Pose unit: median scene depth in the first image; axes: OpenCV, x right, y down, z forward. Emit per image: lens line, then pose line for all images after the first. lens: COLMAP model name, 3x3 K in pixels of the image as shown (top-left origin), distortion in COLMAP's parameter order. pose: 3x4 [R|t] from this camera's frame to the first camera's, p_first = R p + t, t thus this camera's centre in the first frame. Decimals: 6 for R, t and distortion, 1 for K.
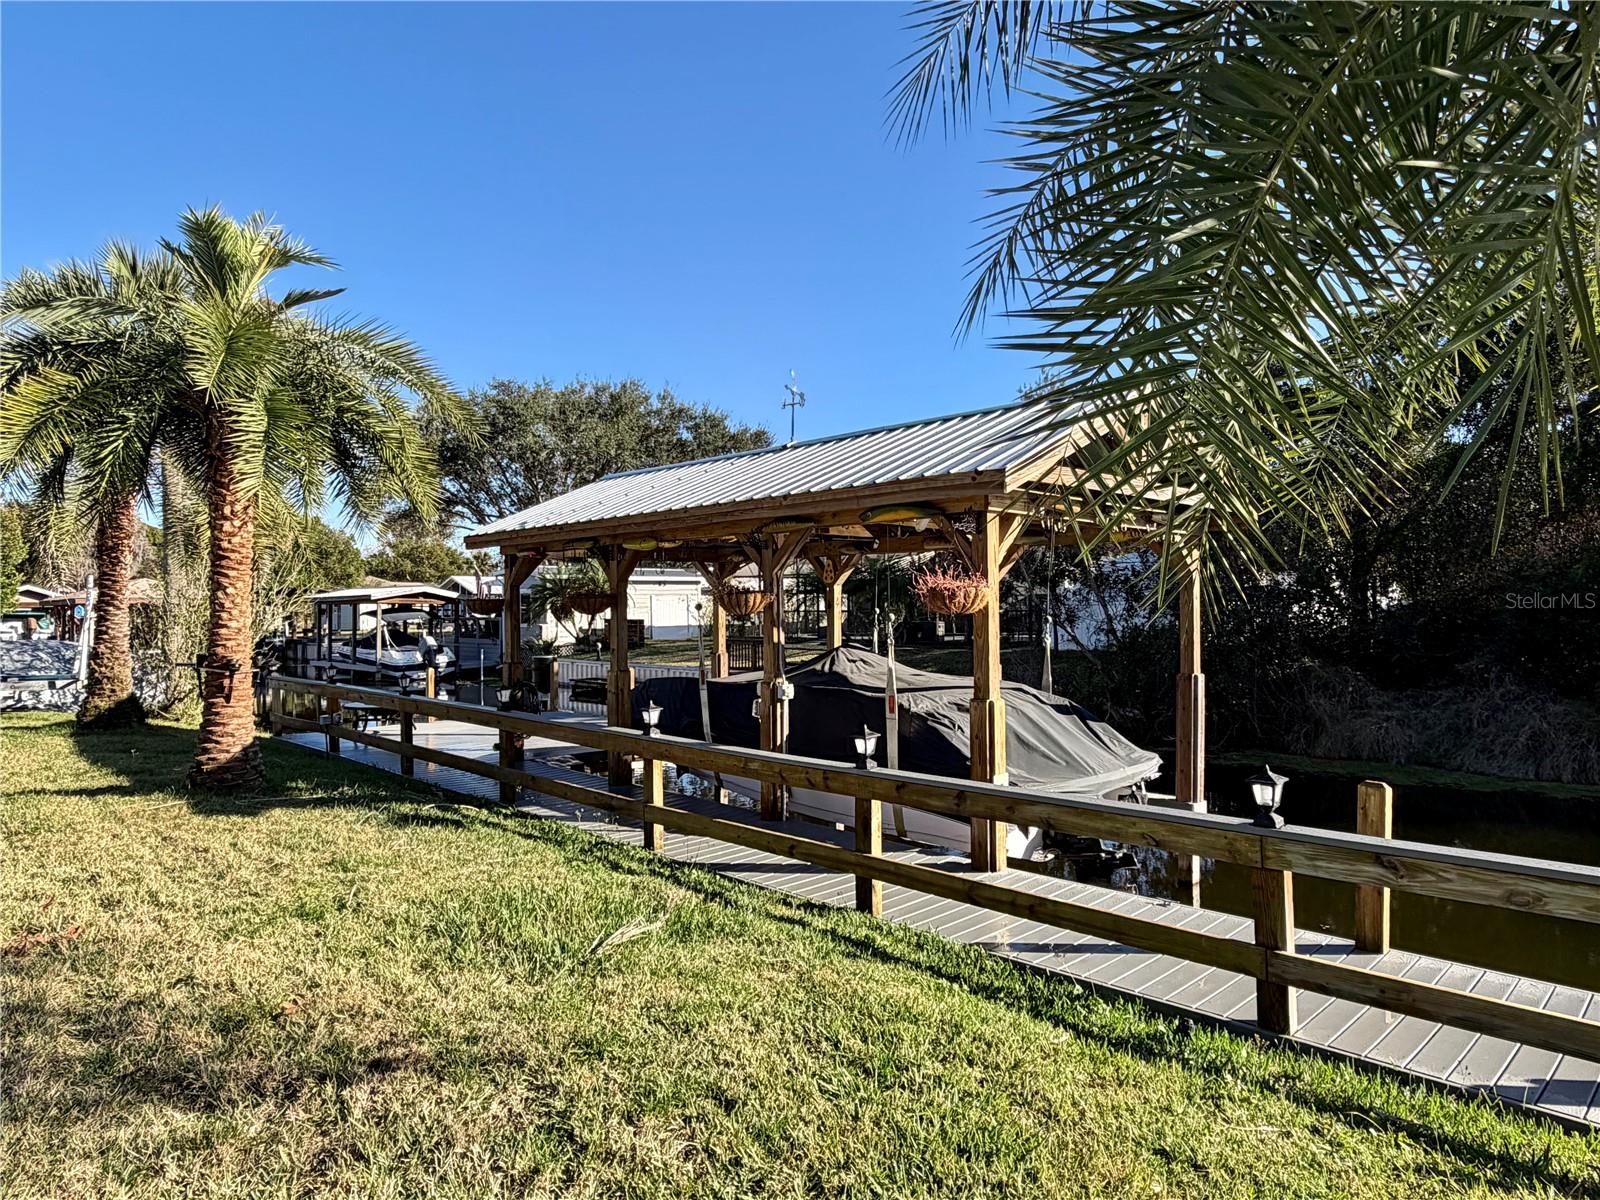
lens RADIAL K [[992.3, 0, 796.4], [0, 992.3, 605.3], [0, 0, 1]] dist [-0.006909, -0.000691]
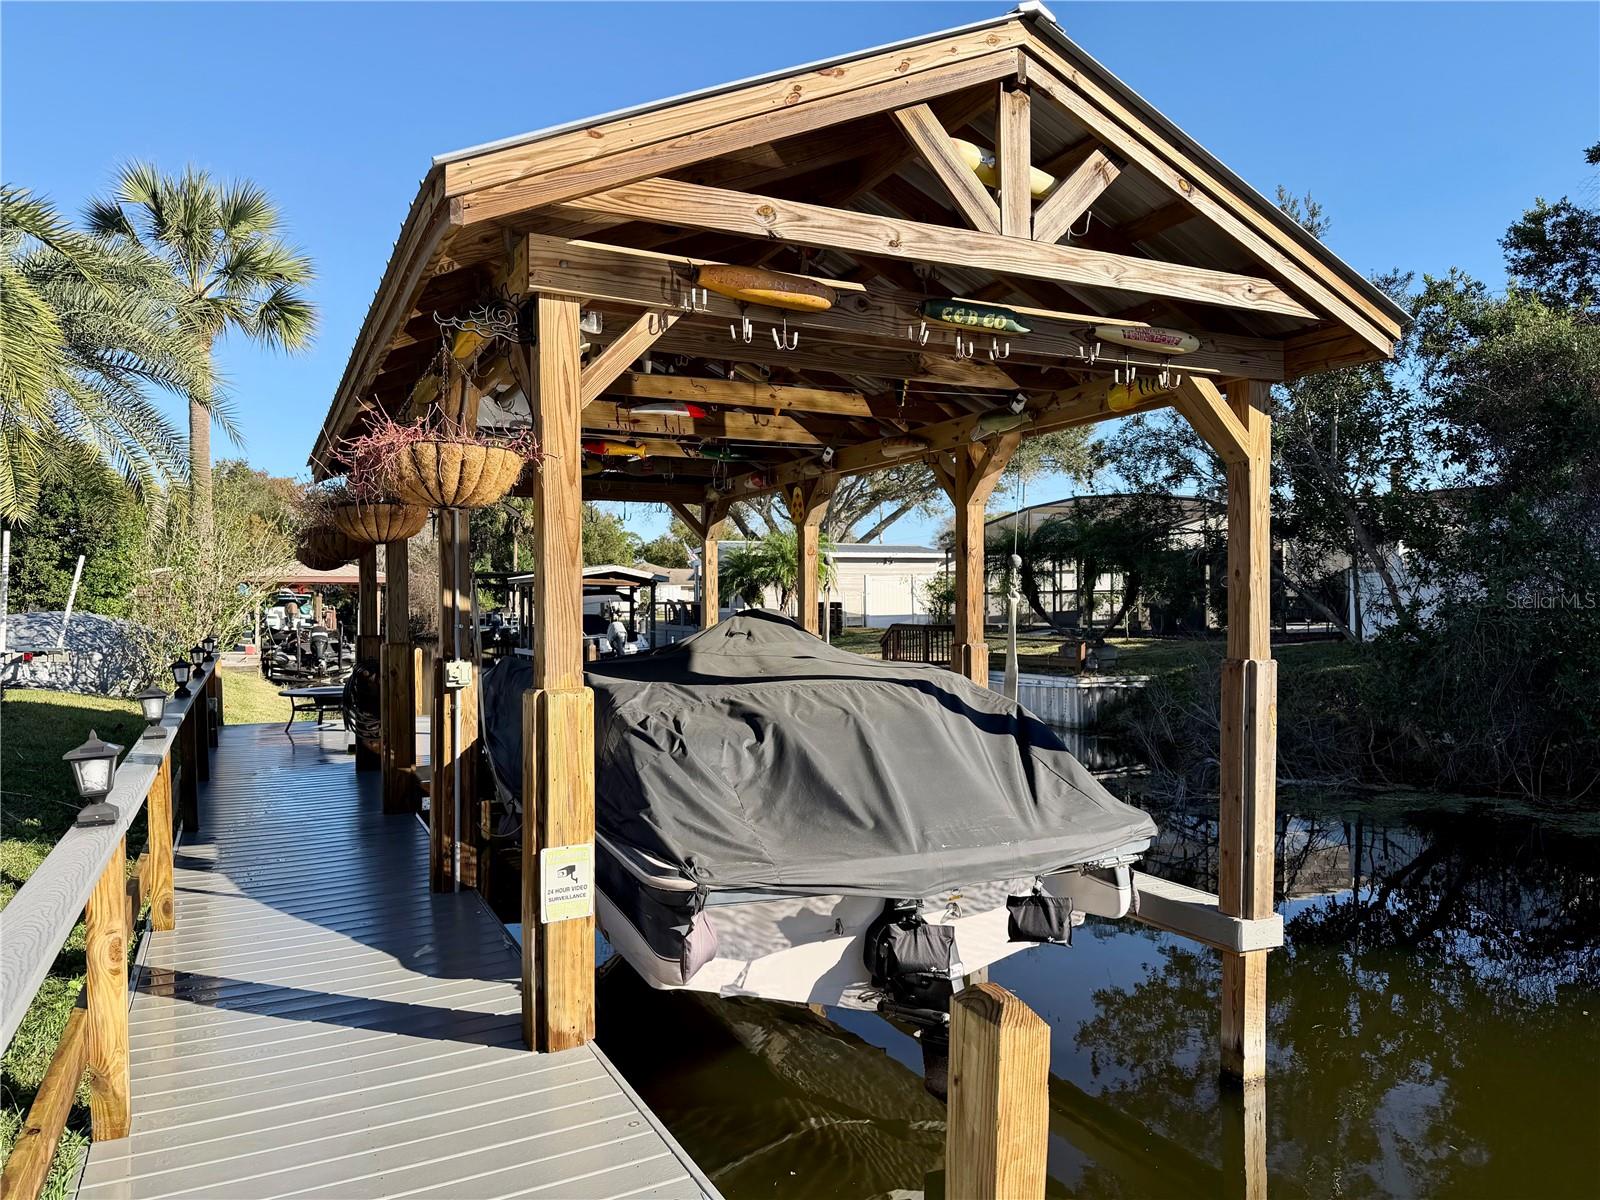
lens RADIAL K [[1110.8, 0, 801.4], [0, 1110.8, 601.1], [0, 0, 1]] dist [0.009153, 0.001463]
pose [[0.953685, 0.000901, -0.300805, 0.089072], [0.000178, 0.999994, 0.003560, 0.009435], [0.300807, -0.003449, 0.953679, 0.100847]]
